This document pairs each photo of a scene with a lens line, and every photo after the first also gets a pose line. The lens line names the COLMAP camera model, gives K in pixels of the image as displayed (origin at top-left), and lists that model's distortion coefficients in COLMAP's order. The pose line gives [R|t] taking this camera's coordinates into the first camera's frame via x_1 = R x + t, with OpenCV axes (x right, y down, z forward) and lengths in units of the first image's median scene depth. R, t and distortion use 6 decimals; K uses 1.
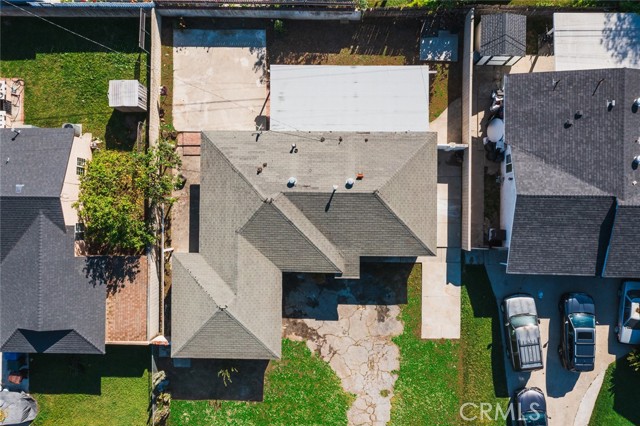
lens RADIAL K [[504.0, 0, 320.0], [0, 504.0, 213.0], [0, 0, 1]] dist [-0.005273, 0.003842]
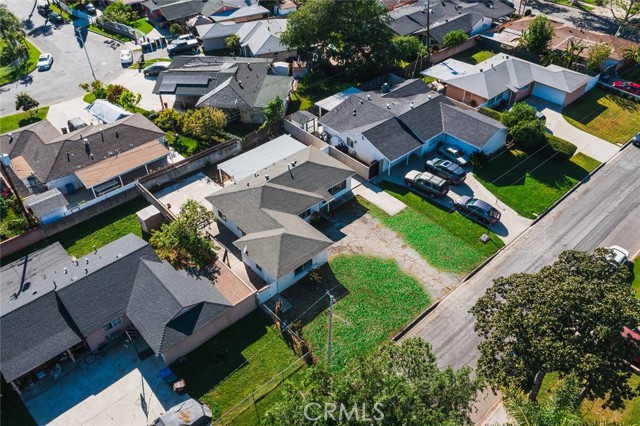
lens RADIAL K [[504.0, 0, 320.0], [0, 504.0, 213.0], [0, 0, 1]] dist [-0.005273, 0.003842]
pose [[0.735674, -0.419783, 0.531569, -0.808215], [0.677199, 0.471572, -0.564819, 0.991800], [-0.013571, 0.775501, 0.631200, -0.006333]]
